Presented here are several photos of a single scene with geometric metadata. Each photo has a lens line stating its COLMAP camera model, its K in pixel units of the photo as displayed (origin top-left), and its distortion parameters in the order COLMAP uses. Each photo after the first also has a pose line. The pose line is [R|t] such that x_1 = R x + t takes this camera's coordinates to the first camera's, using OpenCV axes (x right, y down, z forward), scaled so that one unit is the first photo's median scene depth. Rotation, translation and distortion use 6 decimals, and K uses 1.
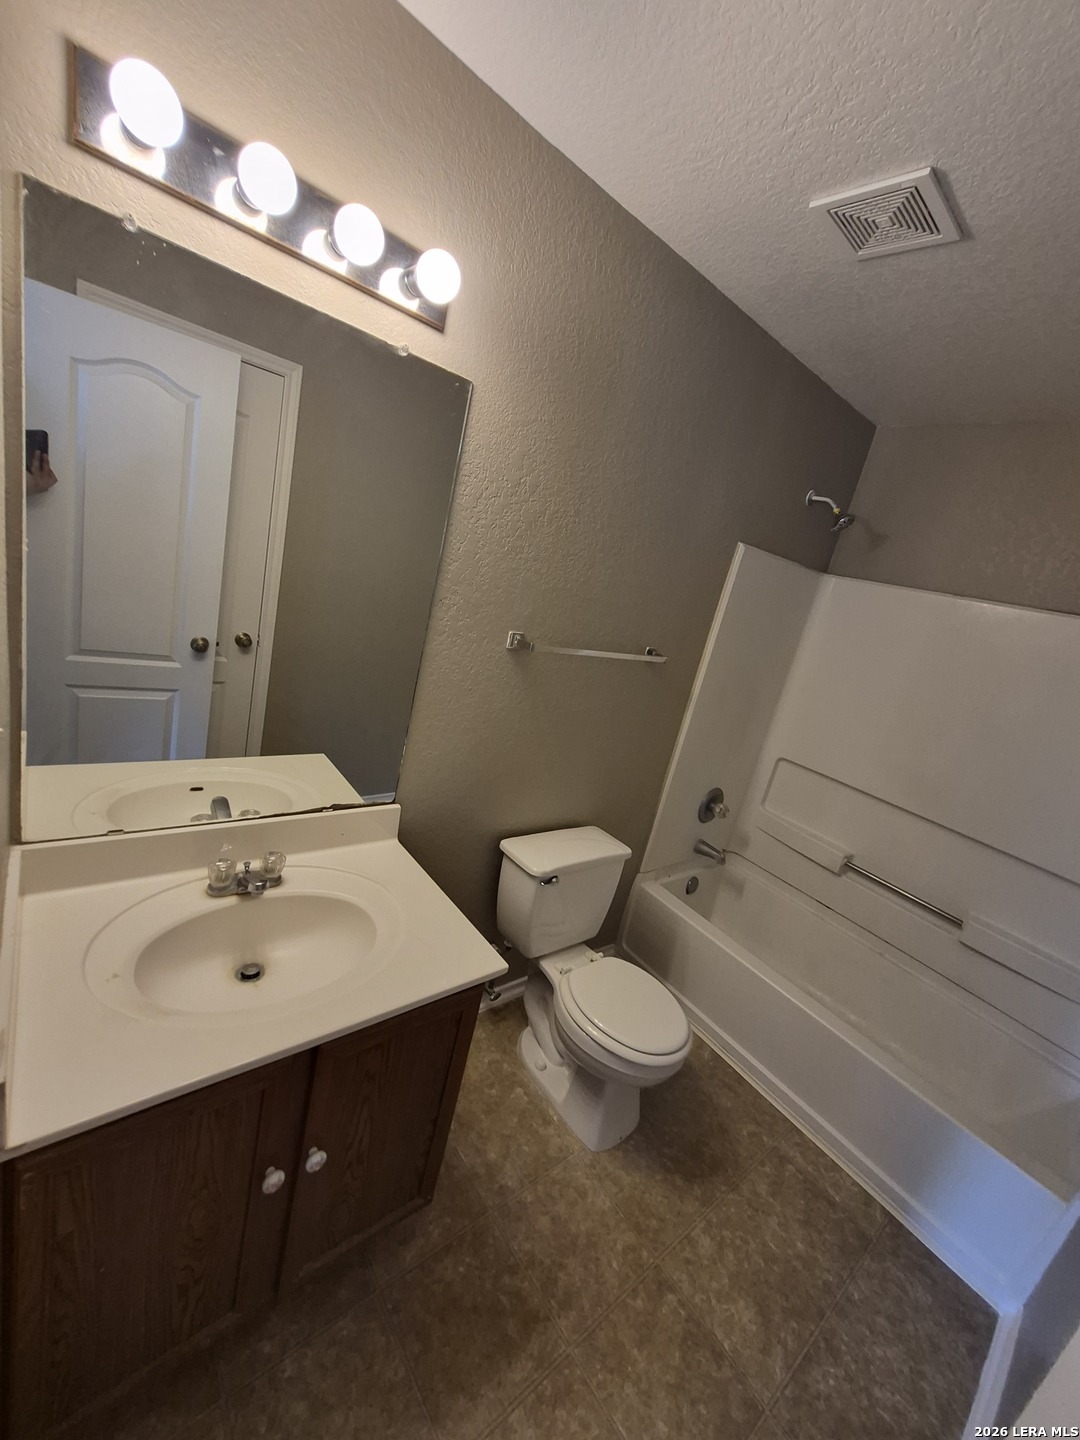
lens RADIAL K [[570.6, 0, 536.8], [0, 570.6, 710.7], [0, 0, 1]] dist [0.007281, -0.000334]
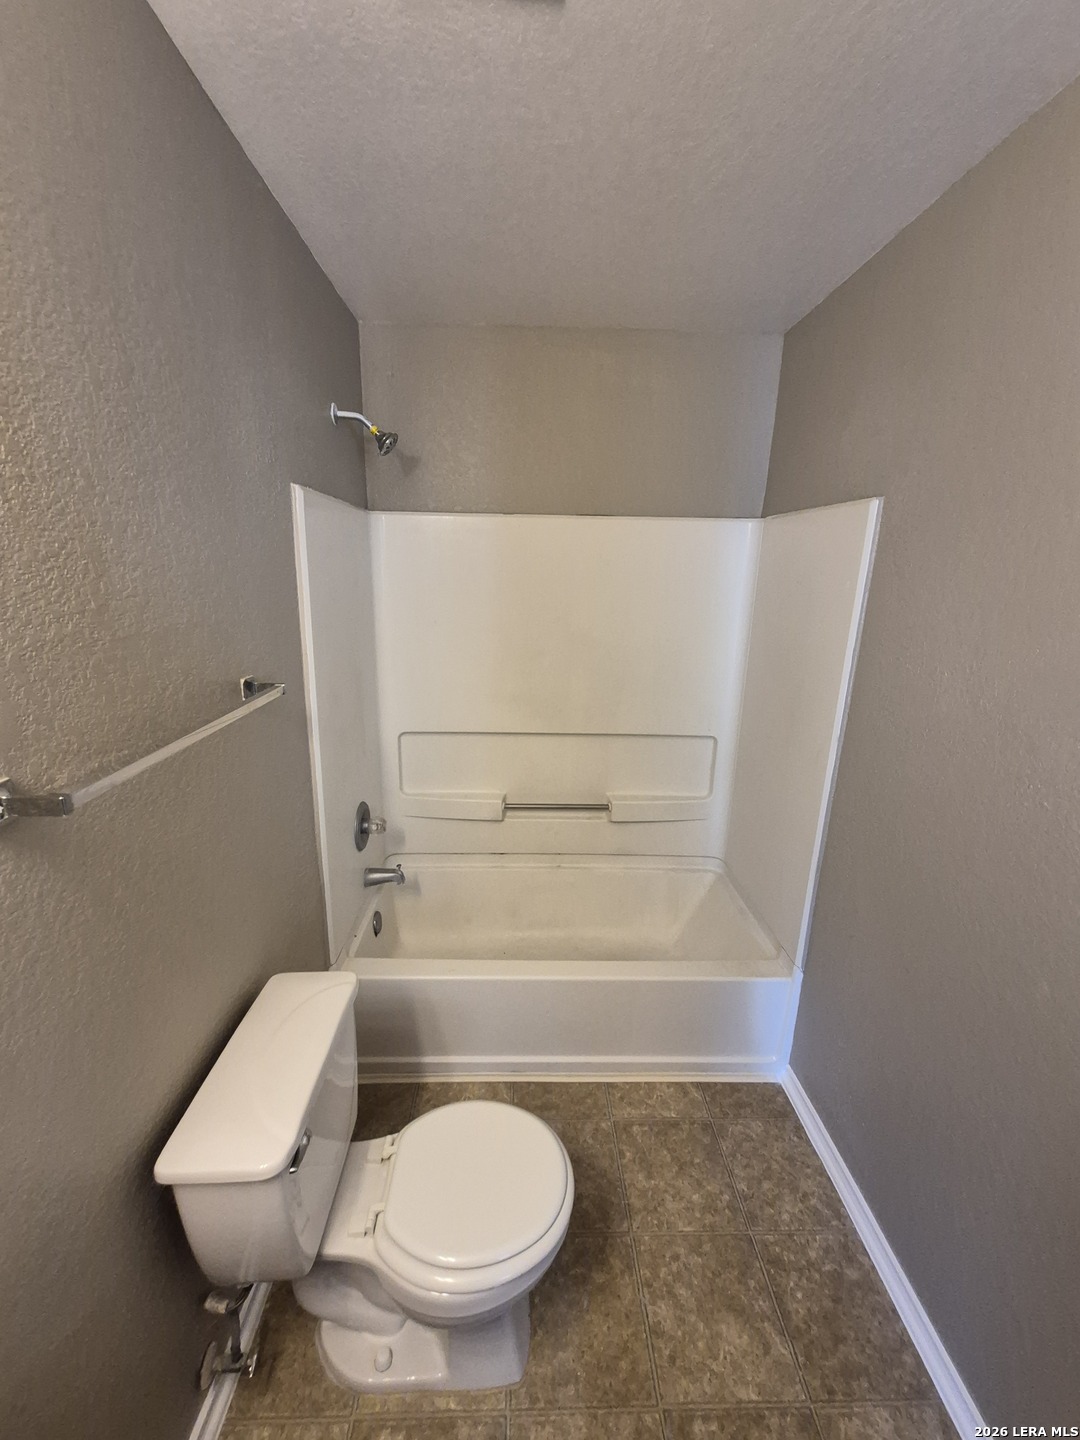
lens RADIAL K [[570.6, 0, 536.5], [0, 570.6, 710.4], [0, 0, 1]] dist [0.007281, -0.000334]
pose [[0.598698, -0.392931, 0.697973, -0.050211], [0.317660, 0.916424, 0.243433, -0.125494], [-0.735291, 0.075975, 0.673480, 0.363987]]
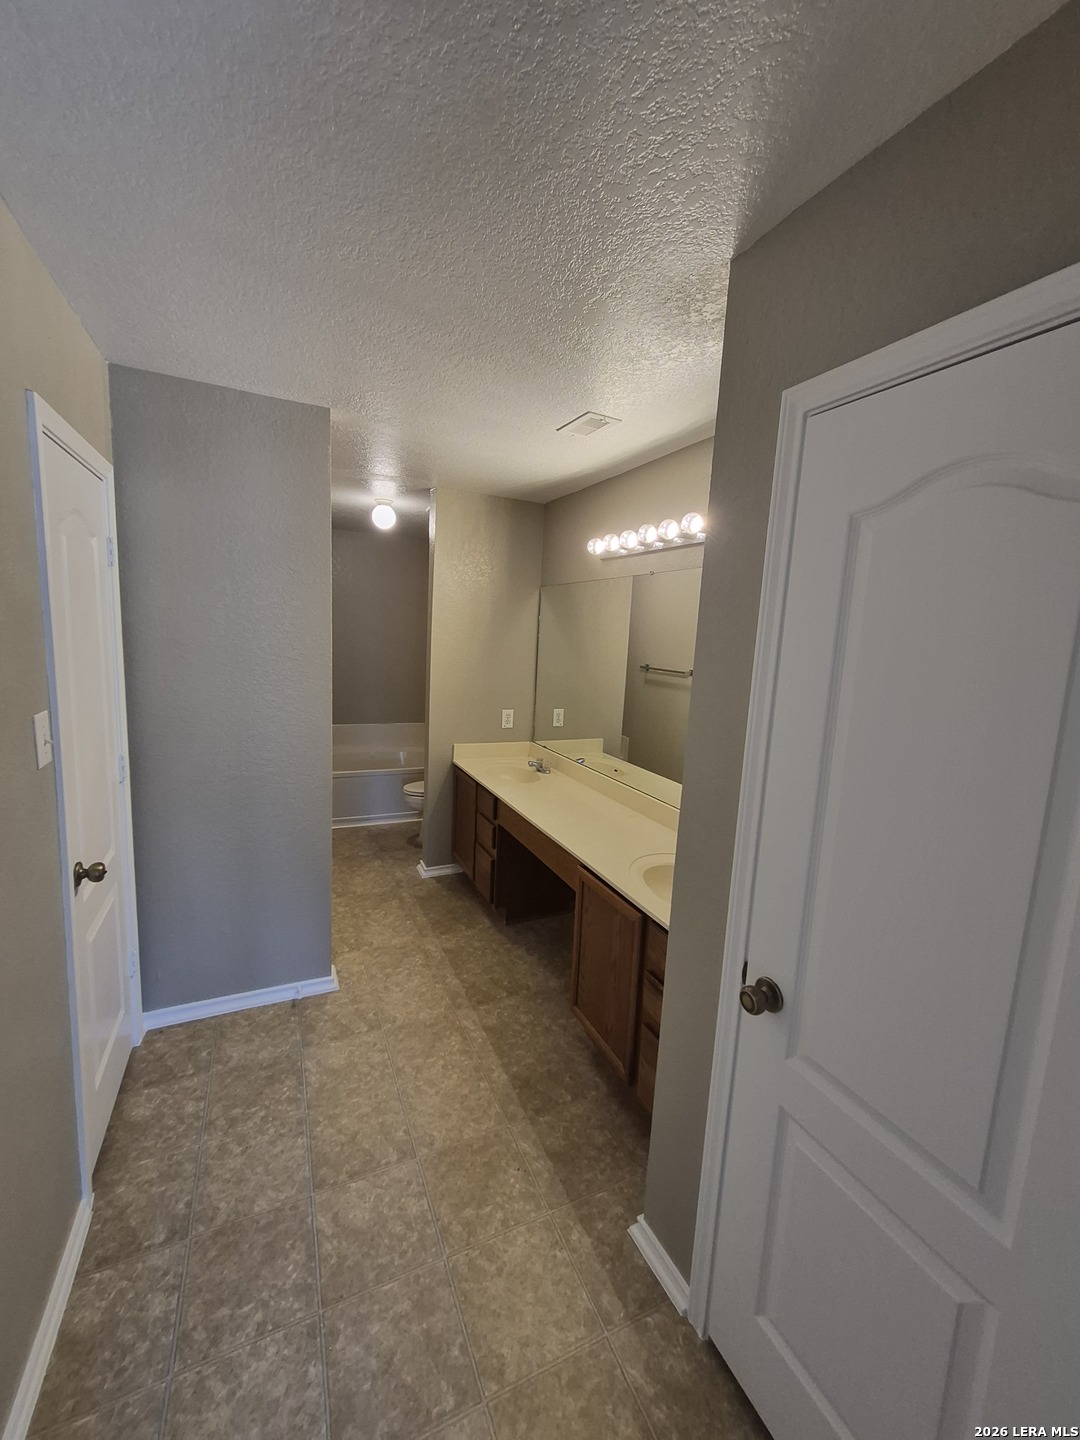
lens RADIAL K [[570.6, 0, 537.6], [0, 570.6, 726.5], [0, 0, 1]] dist [0.007281, -0.000334]
pose [[-0.227685, -0.092904, -0.969293, 1.248369], [-0.348348, 0.937331, -0.008014, 0.008355], [0.909293, 0.335826, -0.245780, 1.068597]]
